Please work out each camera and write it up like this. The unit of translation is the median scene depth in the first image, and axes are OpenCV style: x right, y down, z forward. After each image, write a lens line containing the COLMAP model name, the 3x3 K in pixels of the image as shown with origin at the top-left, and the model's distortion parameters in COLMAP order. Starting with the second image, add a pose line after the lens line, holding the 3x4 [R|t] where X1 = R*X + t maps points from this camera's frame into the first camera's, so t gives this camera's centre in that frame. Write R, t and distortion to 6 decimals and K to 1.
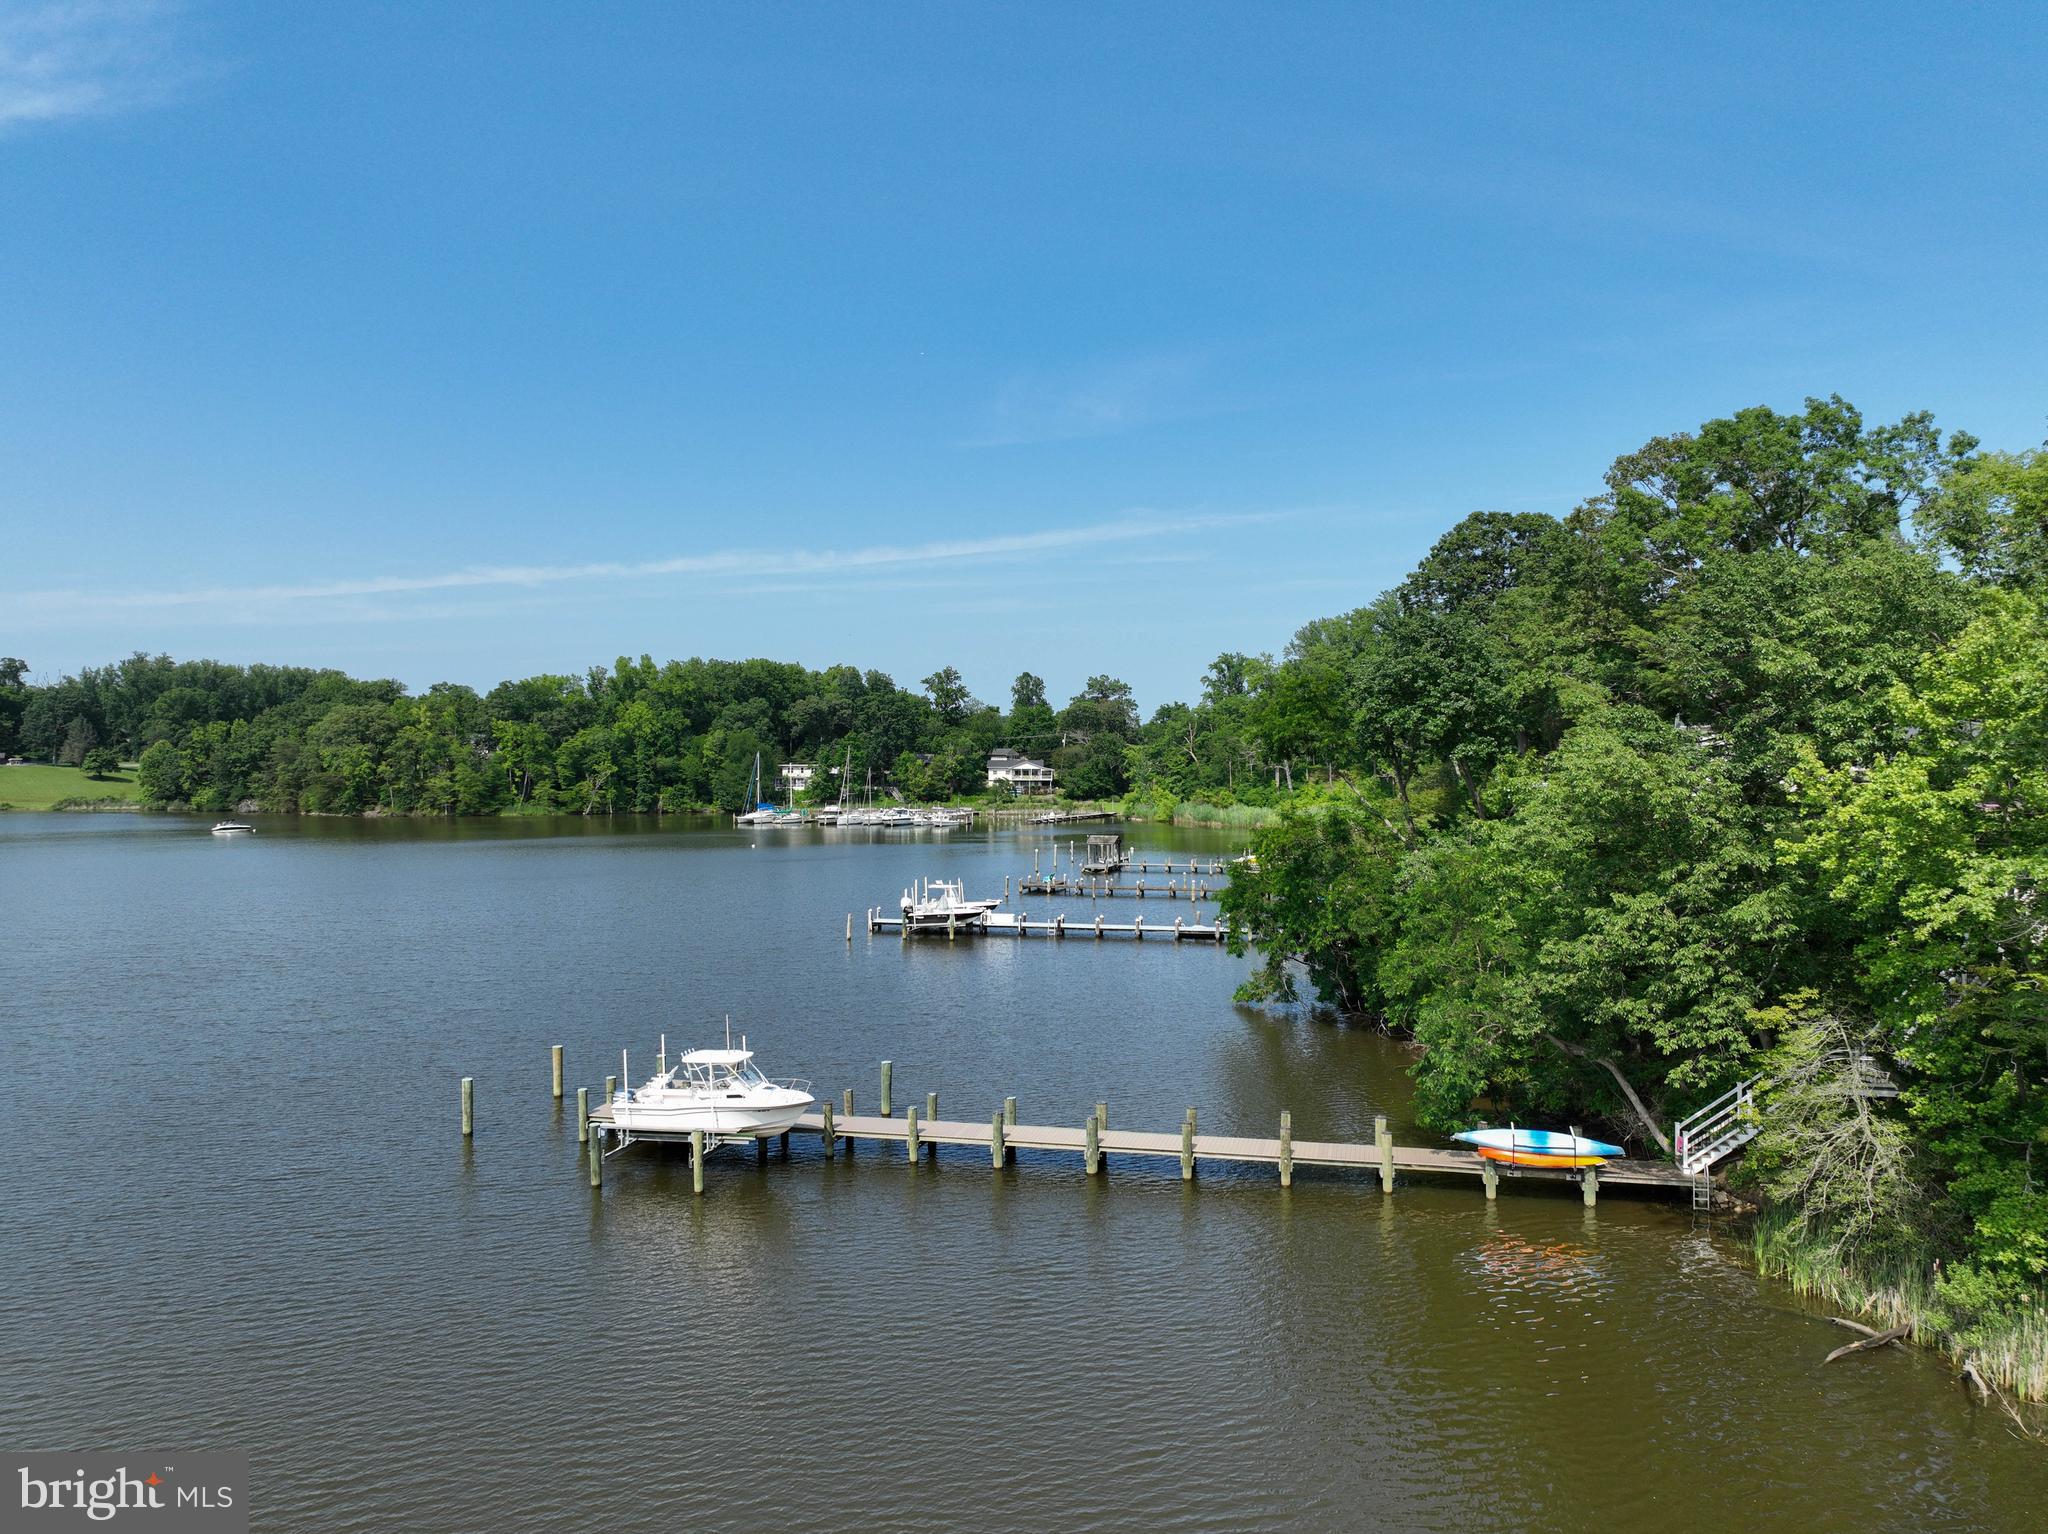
lens RADIAL K [[1434.8, 0, 1024.3], [0, 1434.8, 763.7], [0, 0, 1]] dist [0.004040, 0.006740]
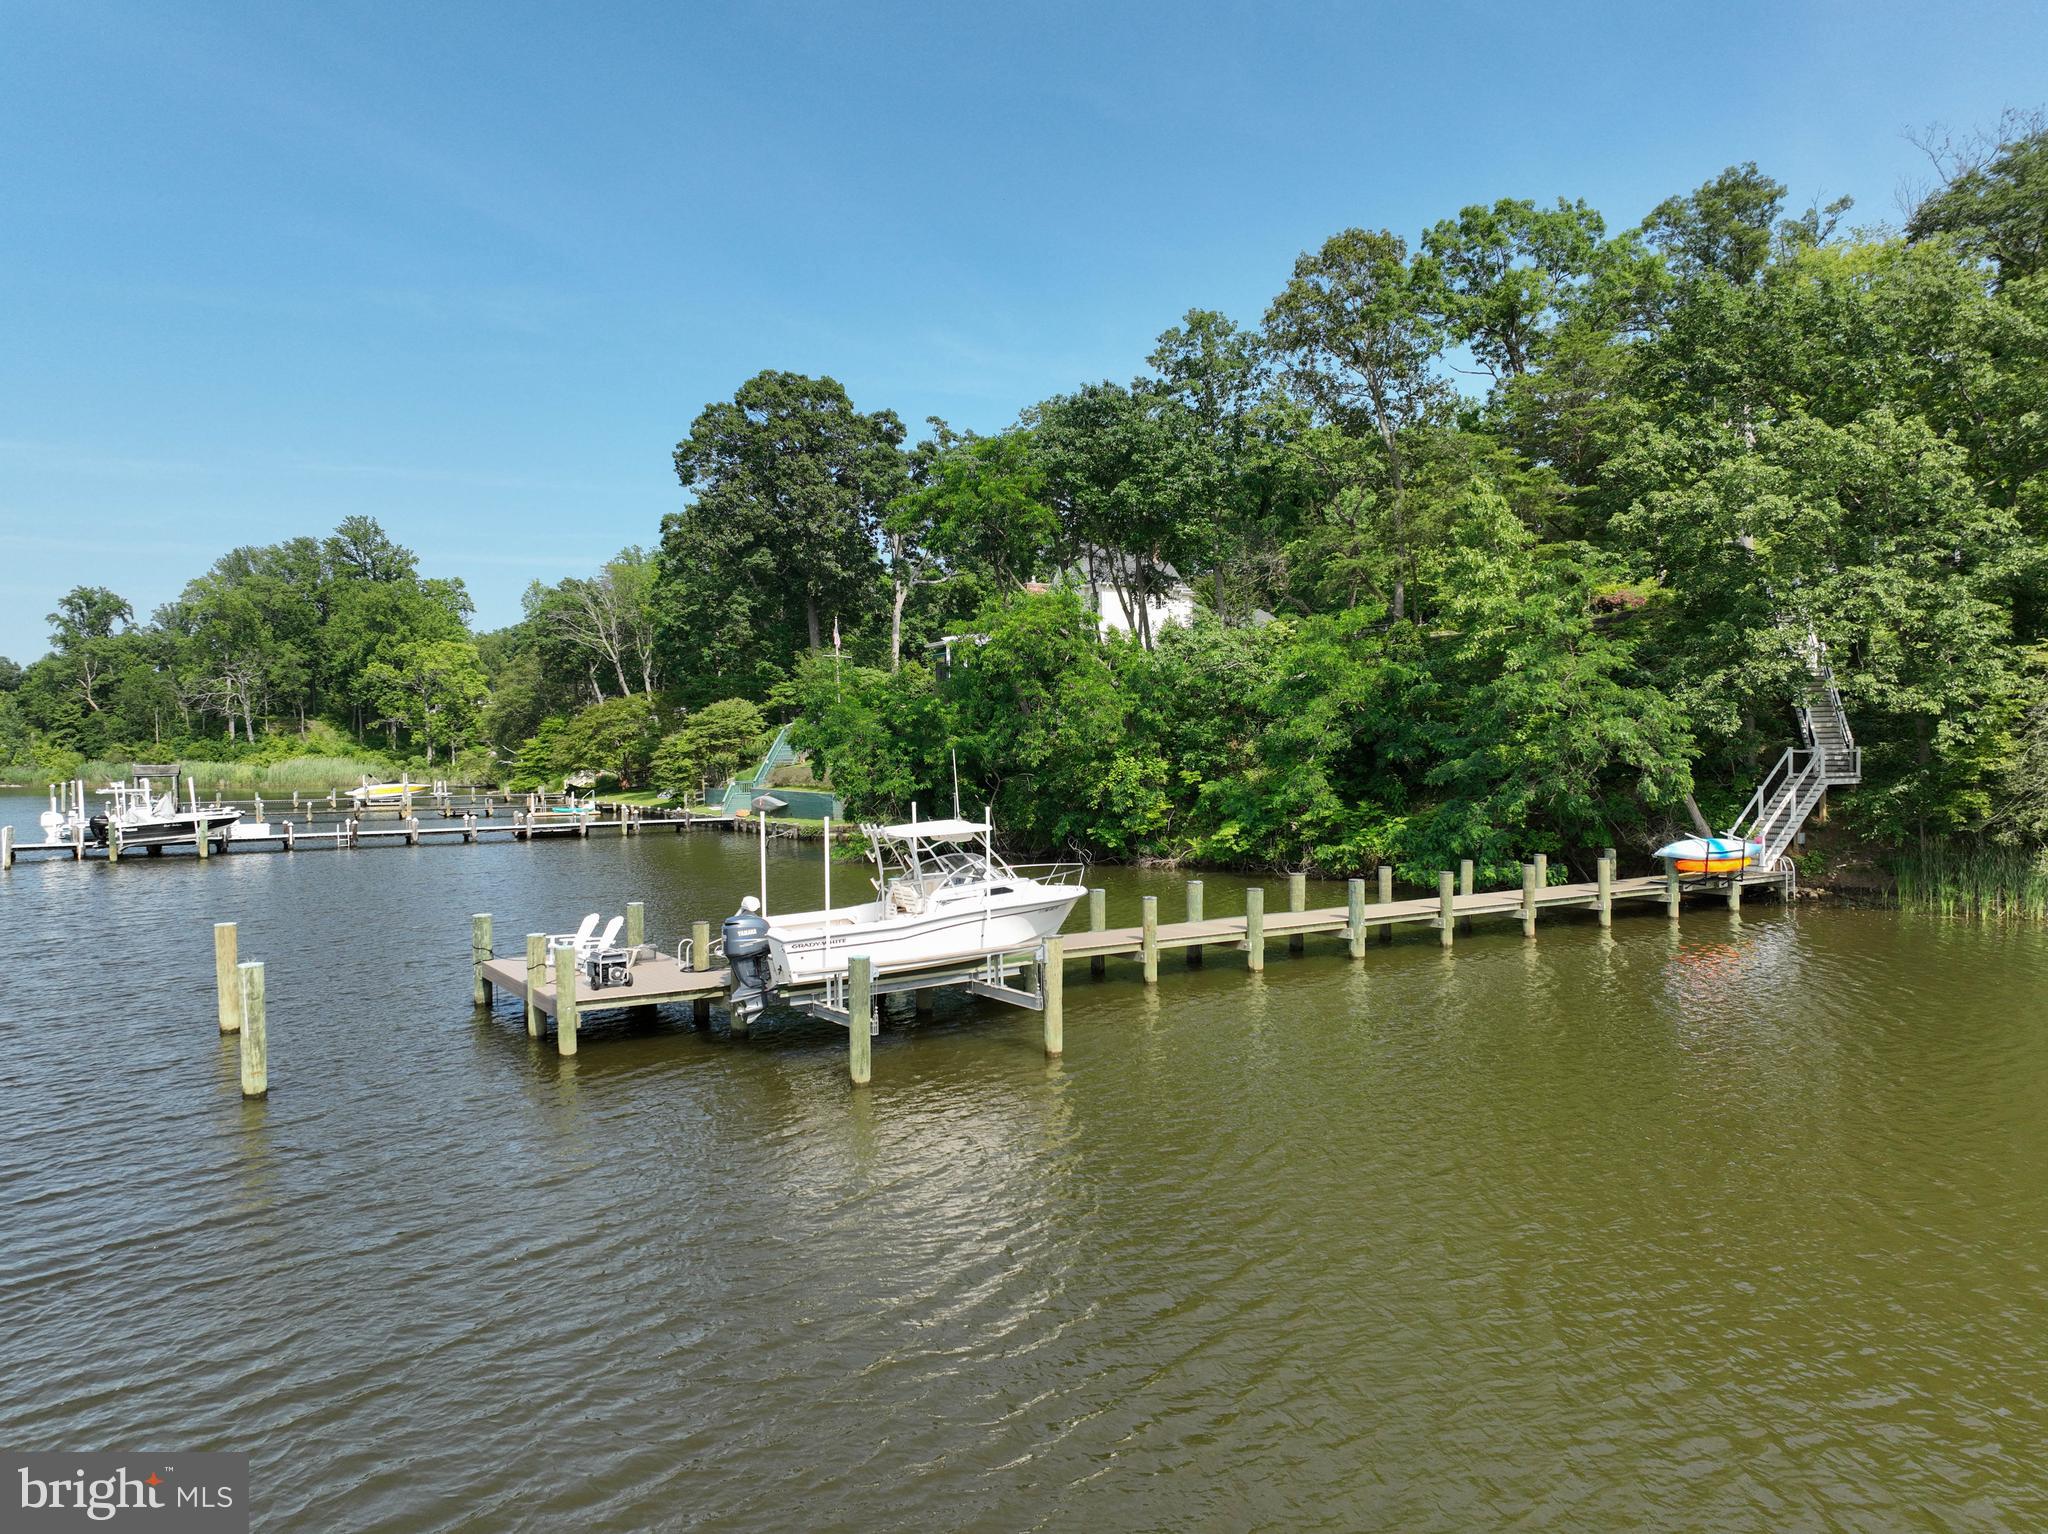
lens RADIAL K [[1434.8, 0, 1027.8], [0, 1434.8, 772.6], [0, 0, 1]] dist [0.004040, 0.006740]
pose [[0.693835, -0.015489, 0.719967, -0.092184], [0.010007, 0.999880, 0.011867, 0.027928], [-0.720064, -0.001030, 0.693907, 0.094481]]
